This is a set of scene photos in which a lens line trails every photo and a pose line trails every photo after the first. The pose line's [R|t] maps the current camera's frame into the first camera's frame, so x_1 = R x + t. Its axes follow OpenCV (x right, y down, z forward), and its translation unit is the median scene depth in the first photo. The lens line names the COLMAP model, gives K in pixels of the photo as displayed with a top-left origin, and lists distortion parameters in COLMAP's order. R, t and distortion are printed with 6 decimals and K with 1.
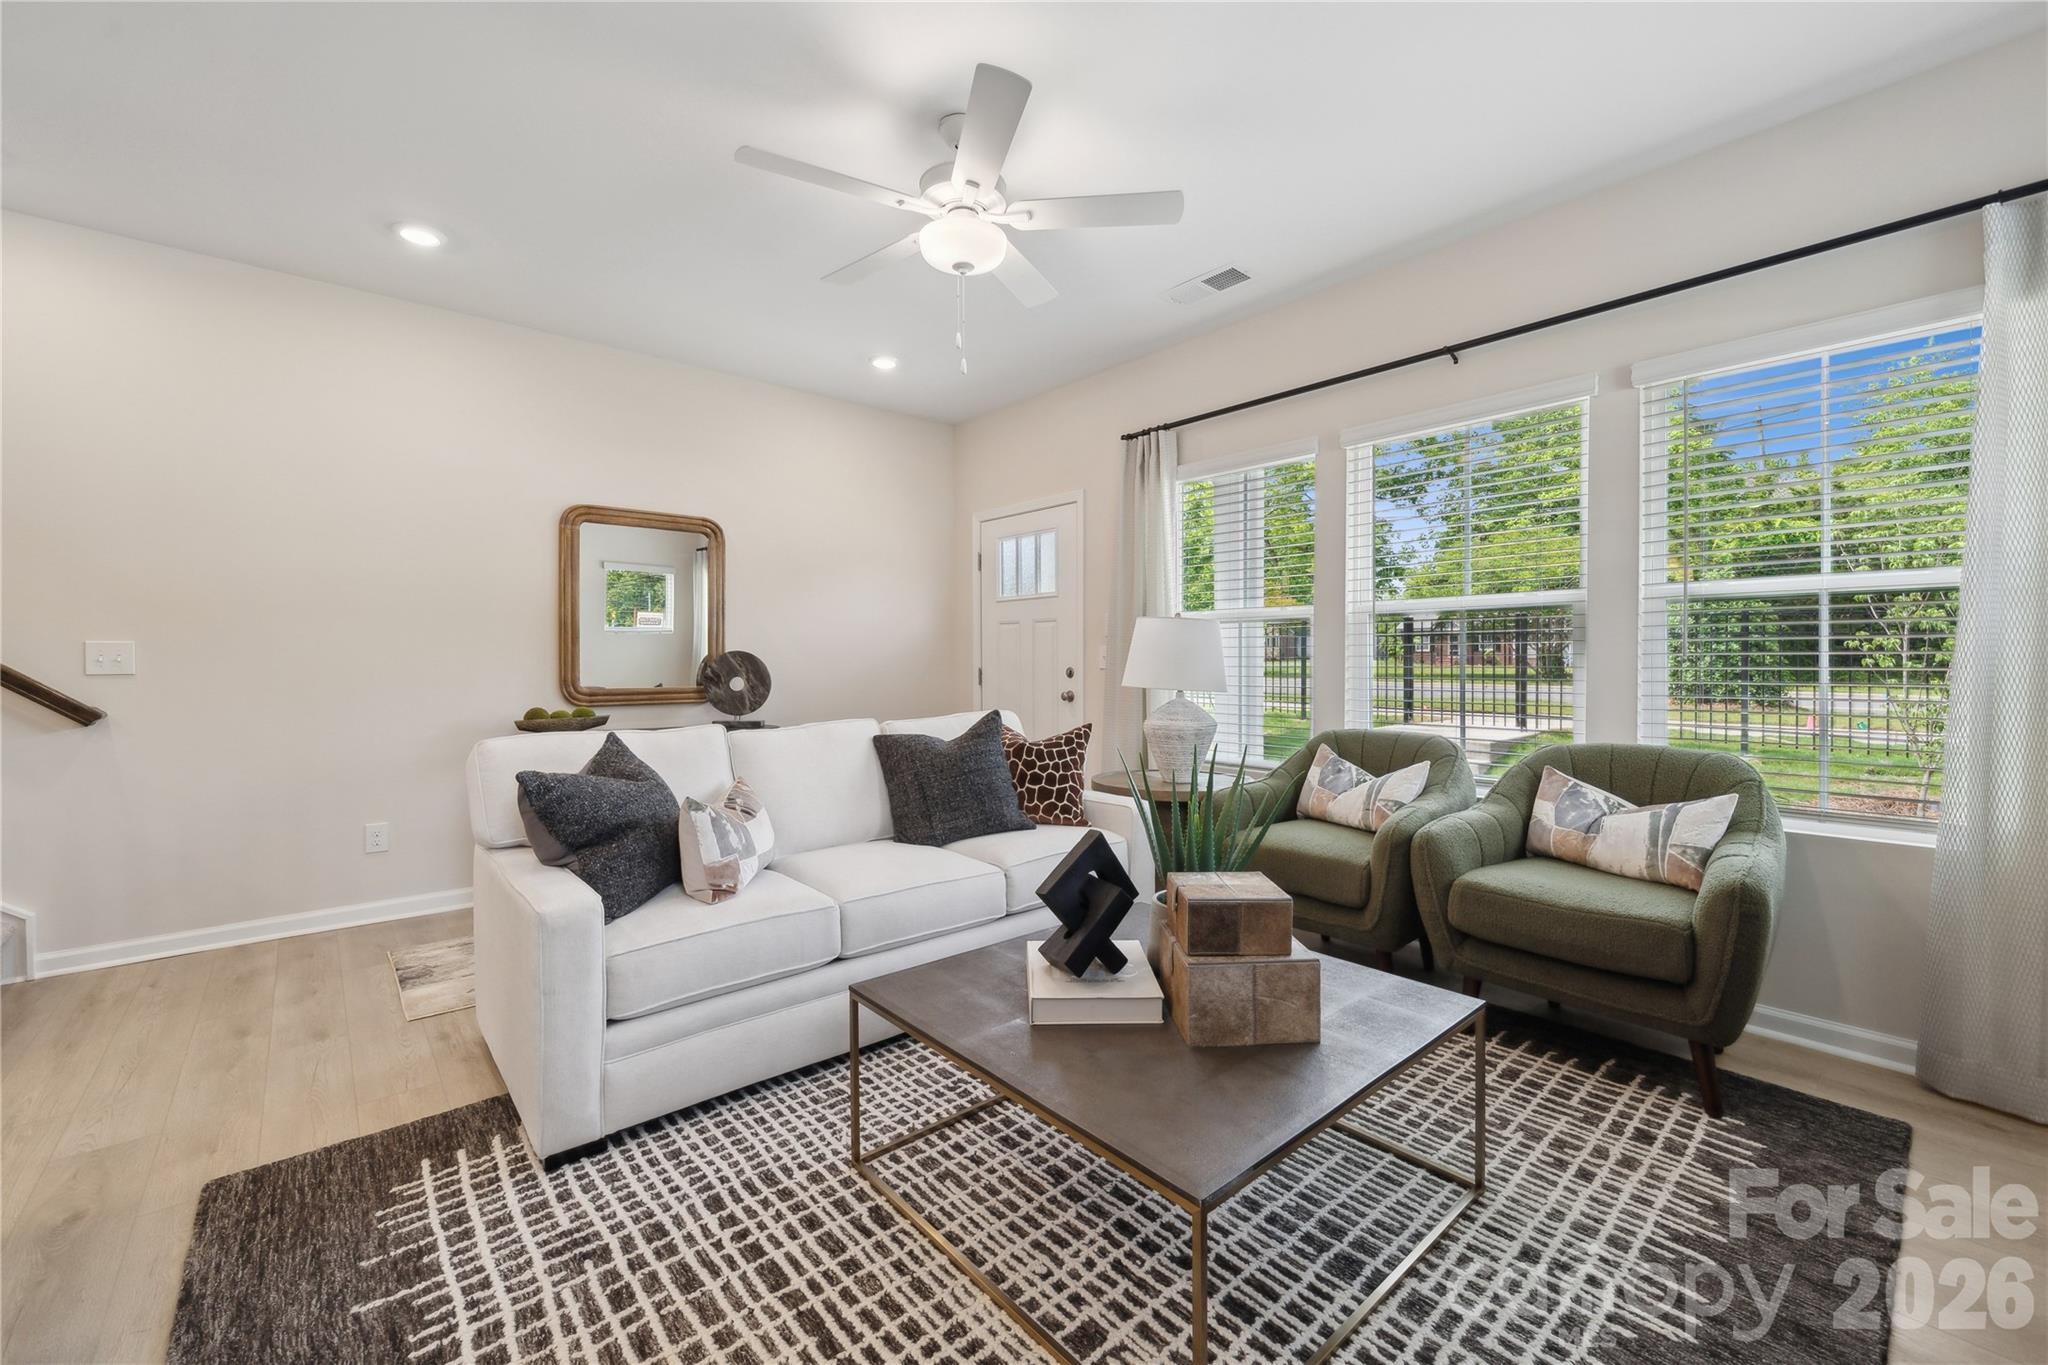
lens RADIAL K [[815.0, 0, 1024.0], [0, 815.0, 682.5], [0, 0, 1]] dist [0.013802, -0.000073]
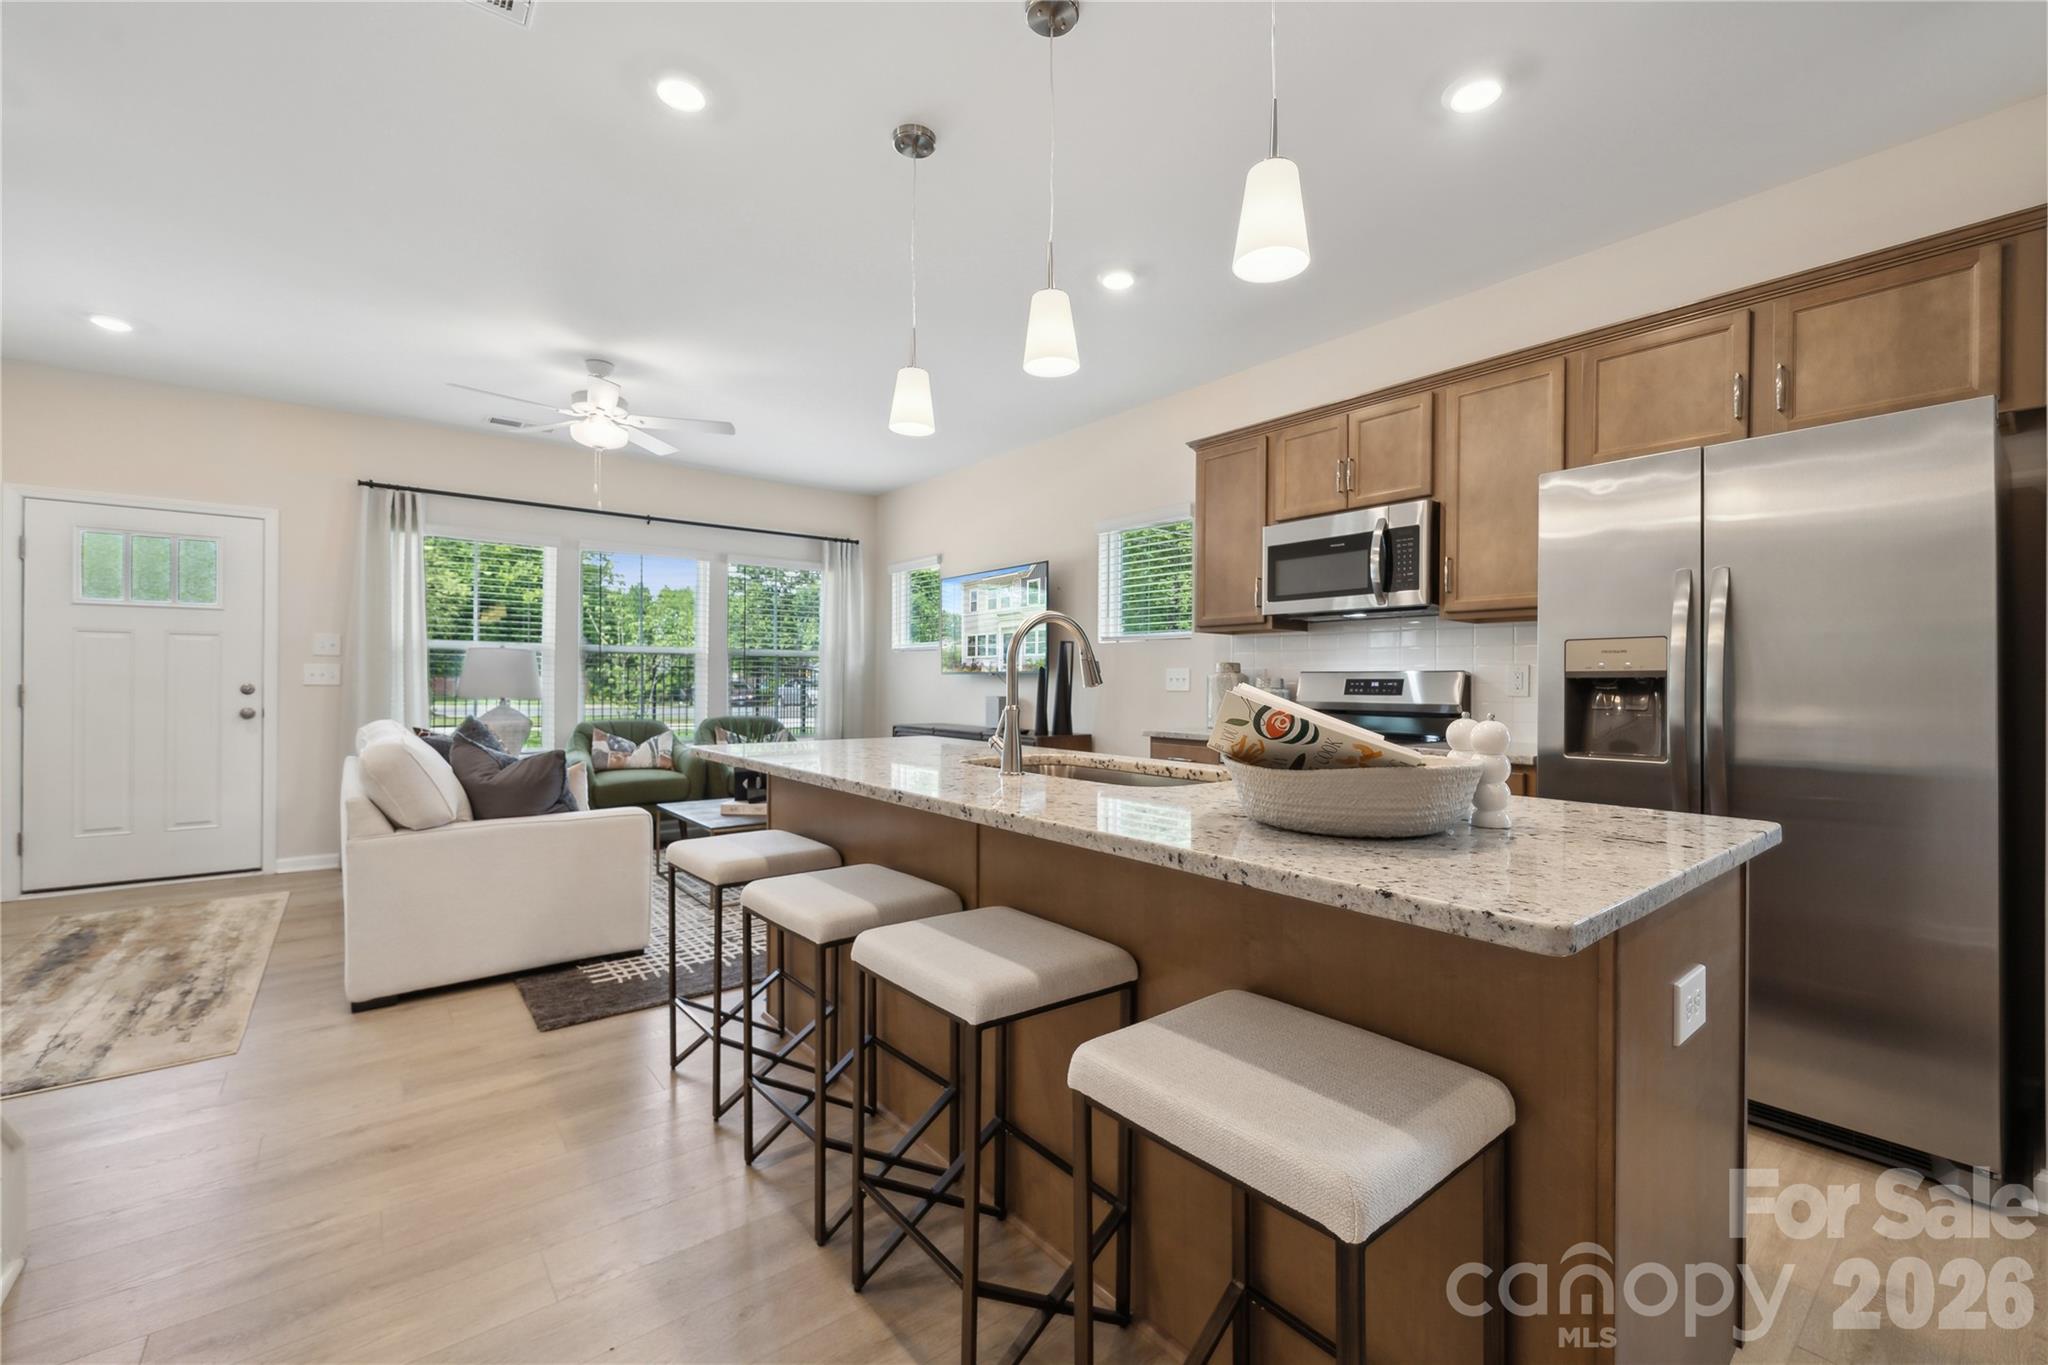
lens RADIAL K [[815.0, 0, 1024.0], [0, 815.0, 682.5], [0, 0, 1]] dist [0.013802, -0.000073]
pose [[0.052903, -0.006404, 0.998579, -1.109368], [0.023019, 0.999722, 0.005192, -0.005524], [-0.998334, 0.022711, 0.053036, 0.016008]]
